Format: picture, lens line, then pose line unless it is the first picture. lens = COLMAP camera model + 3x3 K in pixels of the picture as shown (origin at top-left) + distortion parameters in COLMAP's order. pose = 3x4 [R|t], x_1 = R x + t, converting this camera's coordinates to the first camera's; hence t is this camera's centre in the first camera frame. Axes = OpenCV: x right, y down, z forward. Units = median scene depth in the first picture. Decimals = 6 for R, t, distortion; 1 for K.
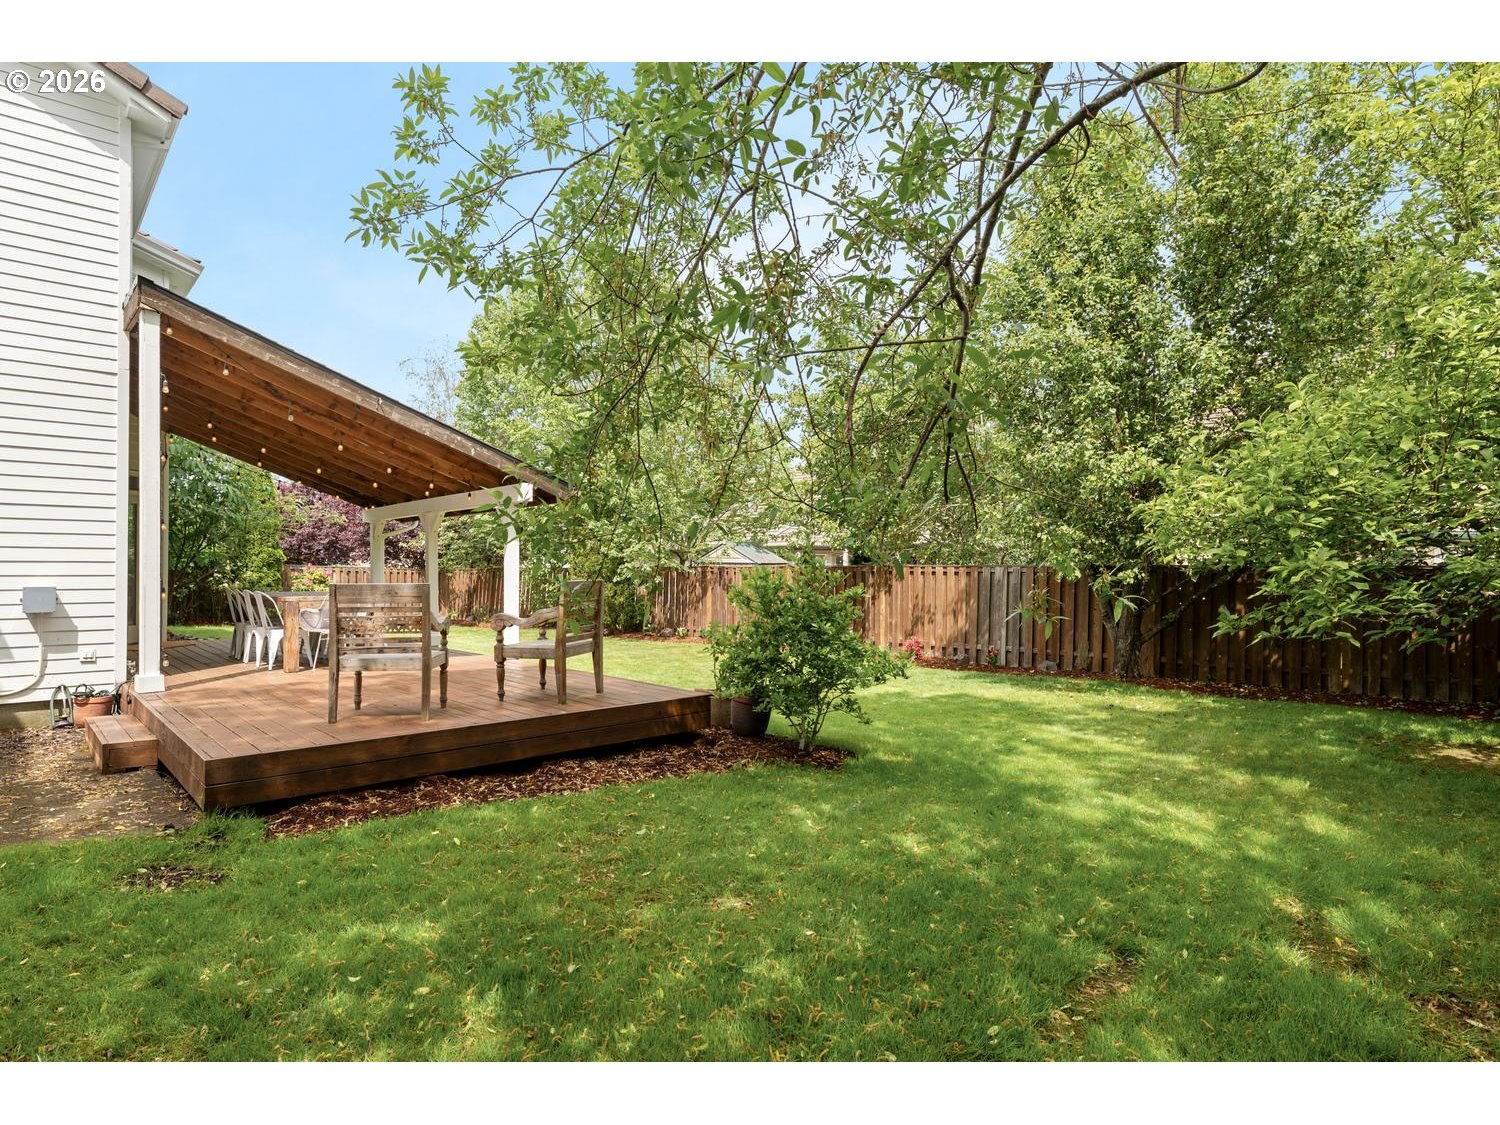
lens RADIAL K [[864.7, 0, 750.0], [0, 864.7, 562.5], [0, 0, 1]] dist [0.000664, -0.000053]
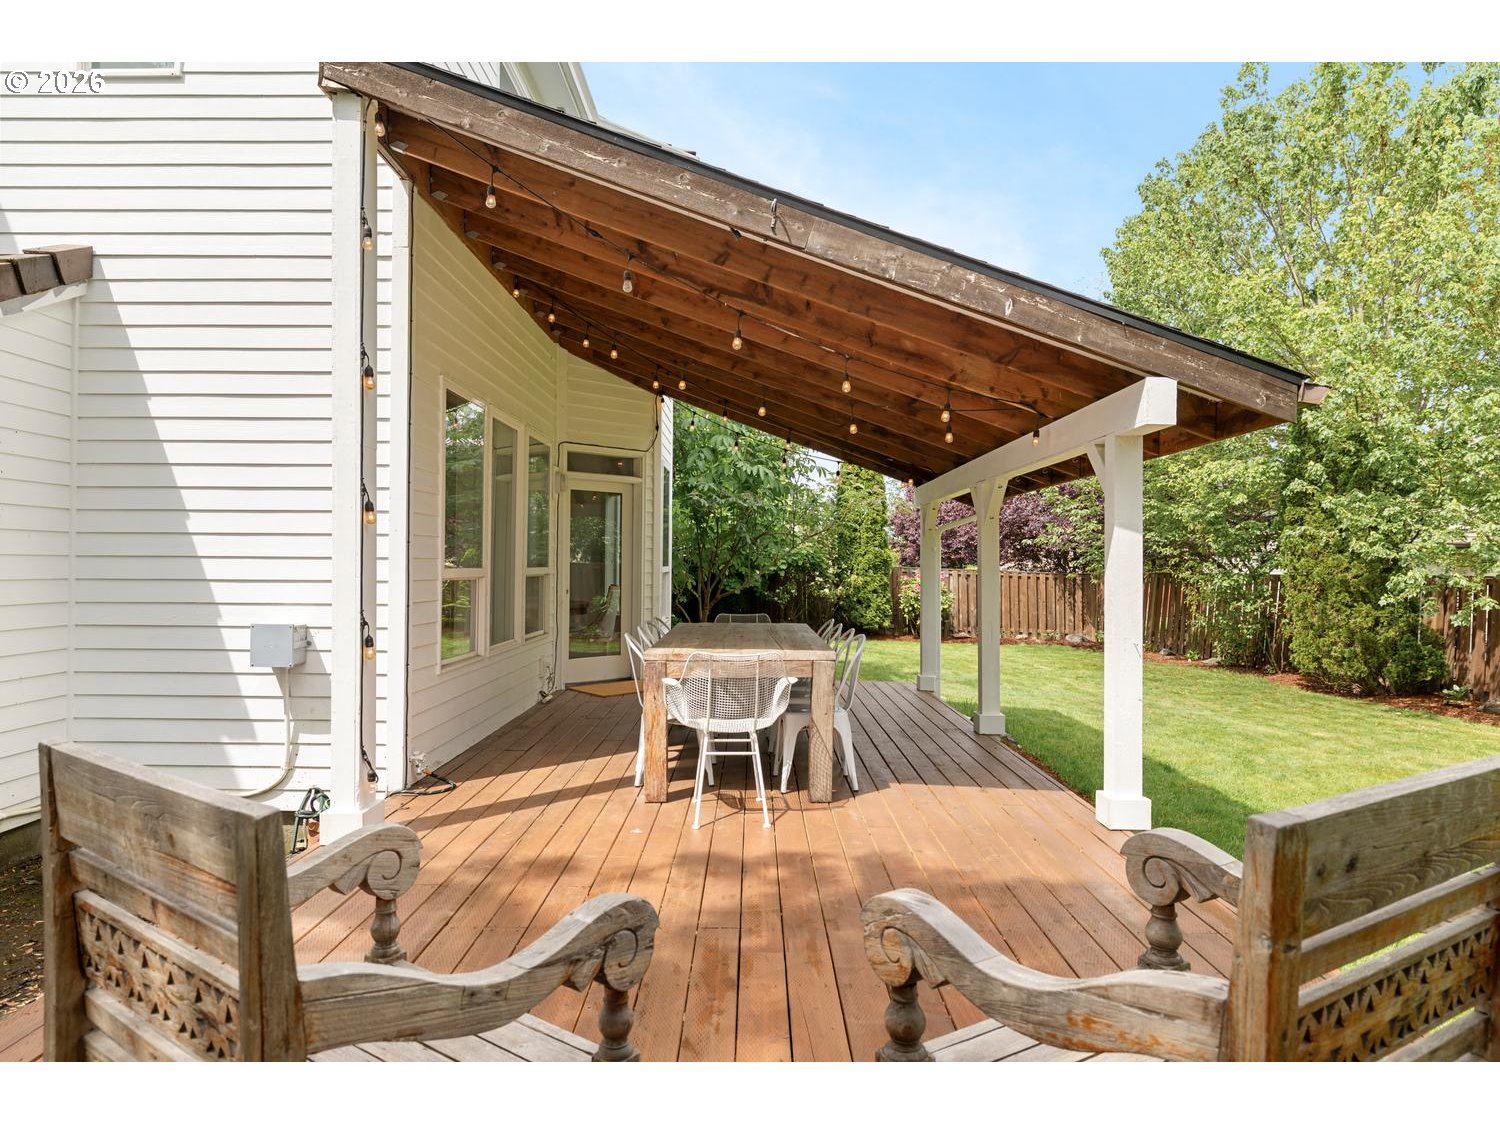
lens RADIAL K [[864.7, 0, 750.0], [0, 864.7, 562.5], [0, 0, 1]] dist [0.000664, -0.000053]
pose [[0.727386, 0.002860, -0.686222, -0.070704], [0.001053, 0.999985, 0.005283, -0.007259], [0.686228, -0.004565, 0.727373, 0.330541]]
